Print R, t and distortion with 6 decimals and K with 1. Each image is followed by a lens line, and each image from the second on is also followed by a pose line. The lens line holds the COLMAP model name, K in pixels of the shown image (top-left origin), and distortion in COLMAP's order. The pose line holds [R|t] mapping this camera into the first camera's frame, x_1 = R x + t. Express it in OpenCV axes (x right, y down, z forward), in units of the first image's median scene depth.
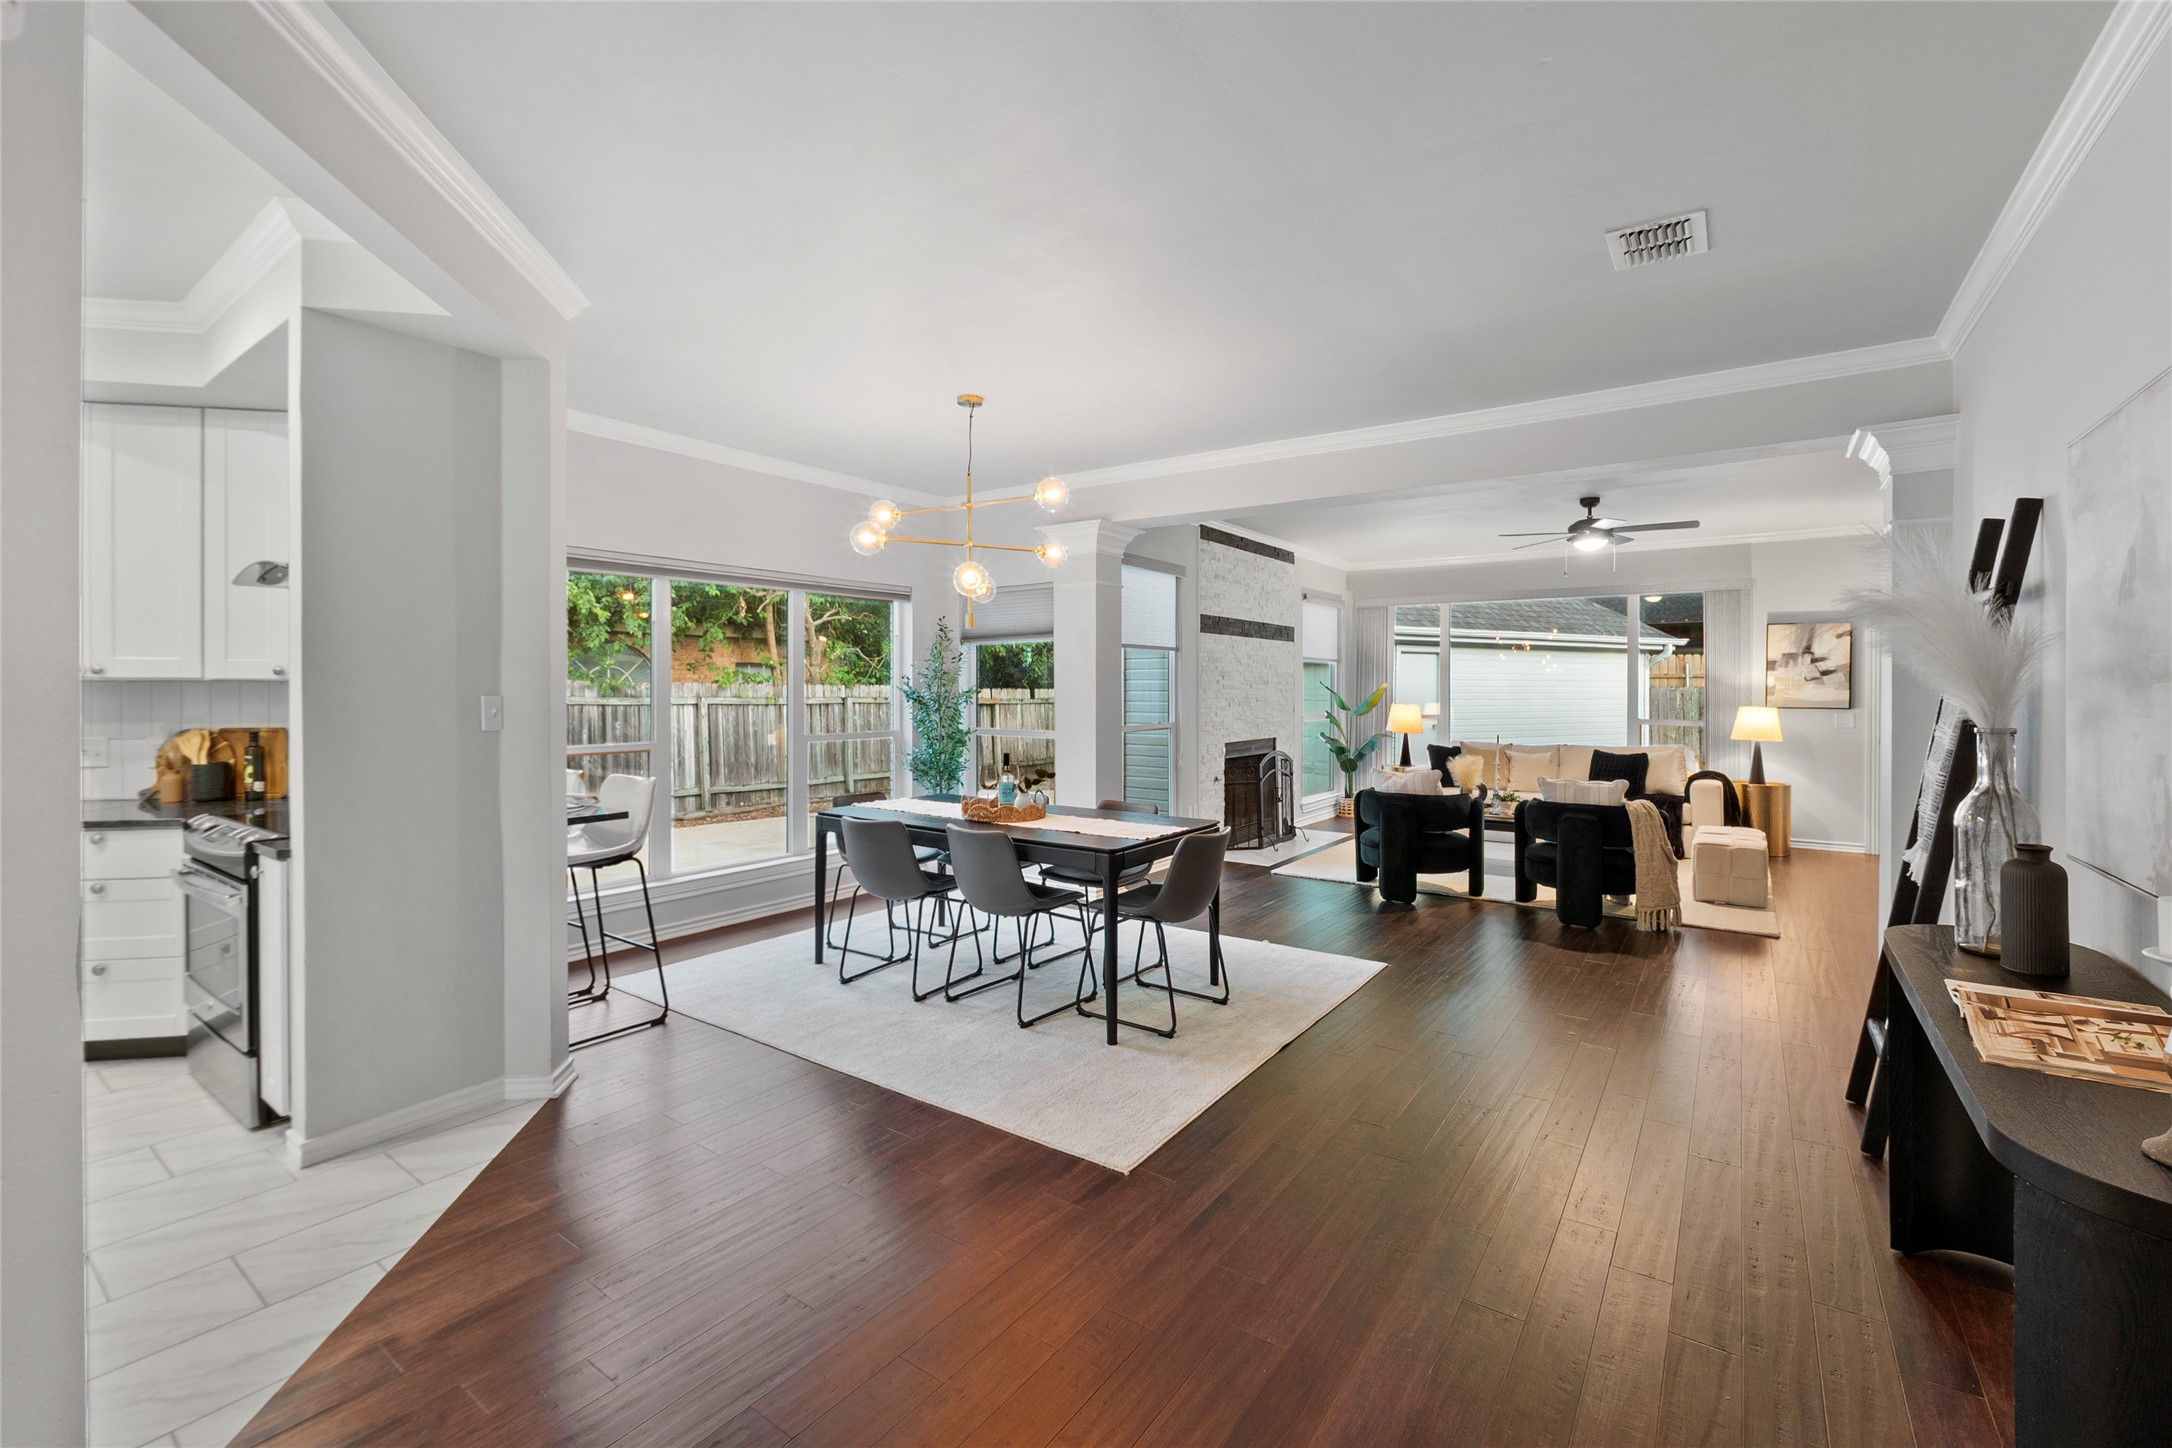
lens RADIAL K [[916.9, 0, 1096.0], [0, 916.9, 691.8], [0, 0, 1]] dist [-0.002877, -0.000462]
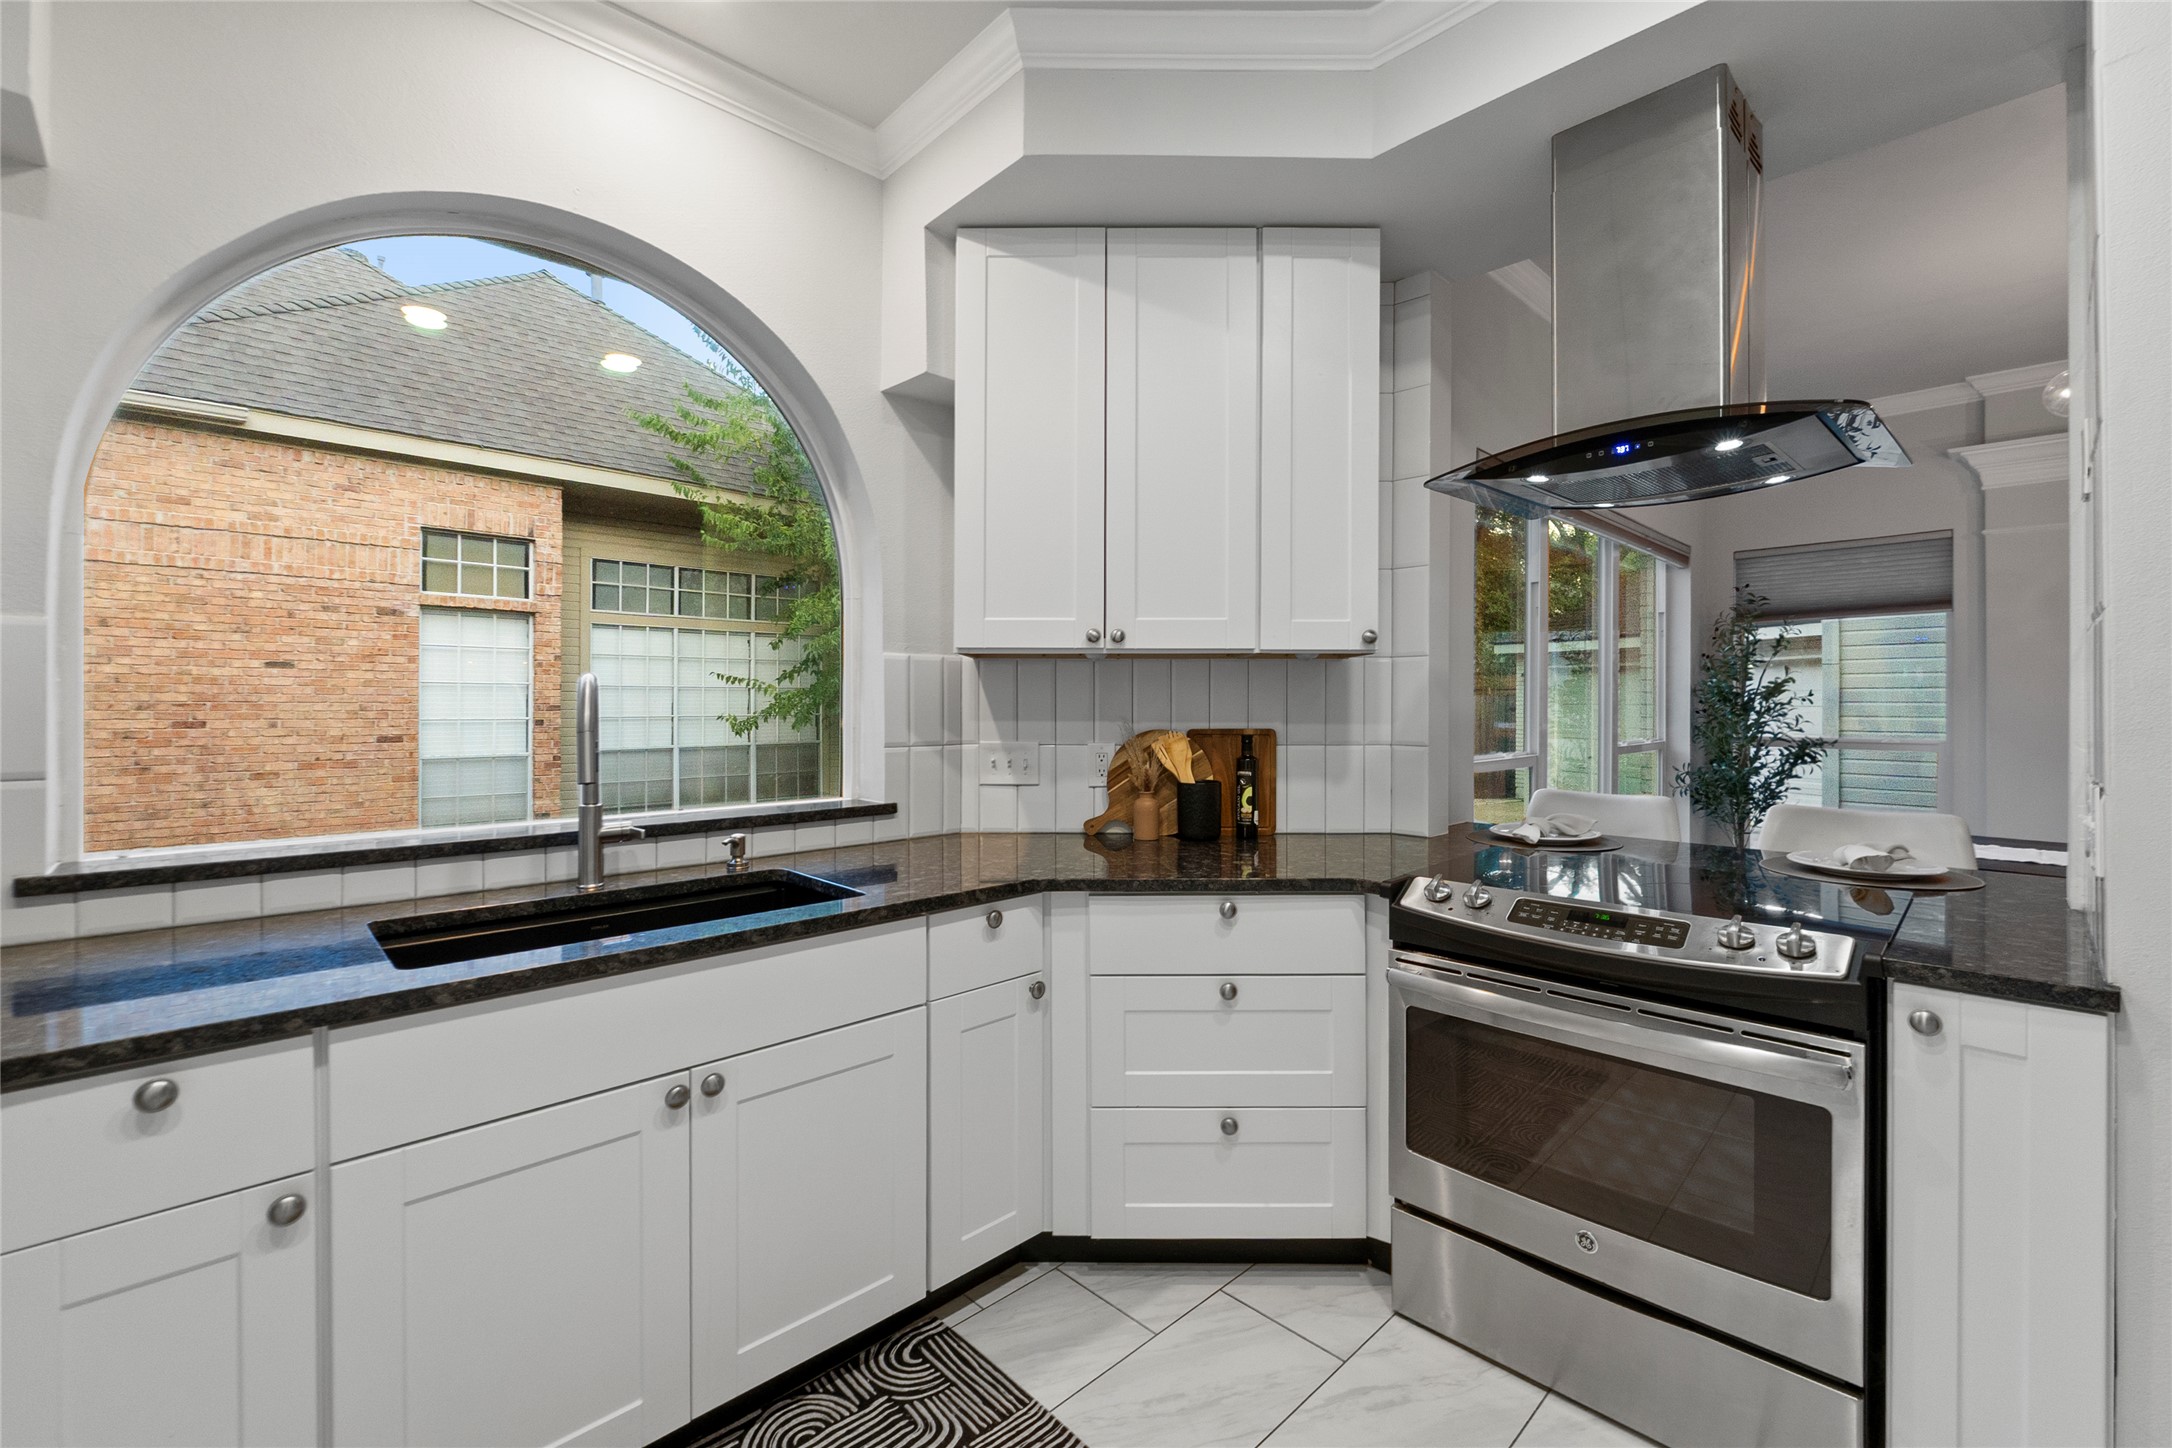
lens RADIAL K [[916.9, 0, 1088.6], [0, 916.9, 701.2], [0, 0, 1]] dist [-0.002877, -0.000462]
pose [[0.983210, 0.001165, -0.182475, -0.538548], [-0.001504, 0.999997, -0.001718, 0.012369], [0.182472, 0.001963, 0.983209, 0.192526]]
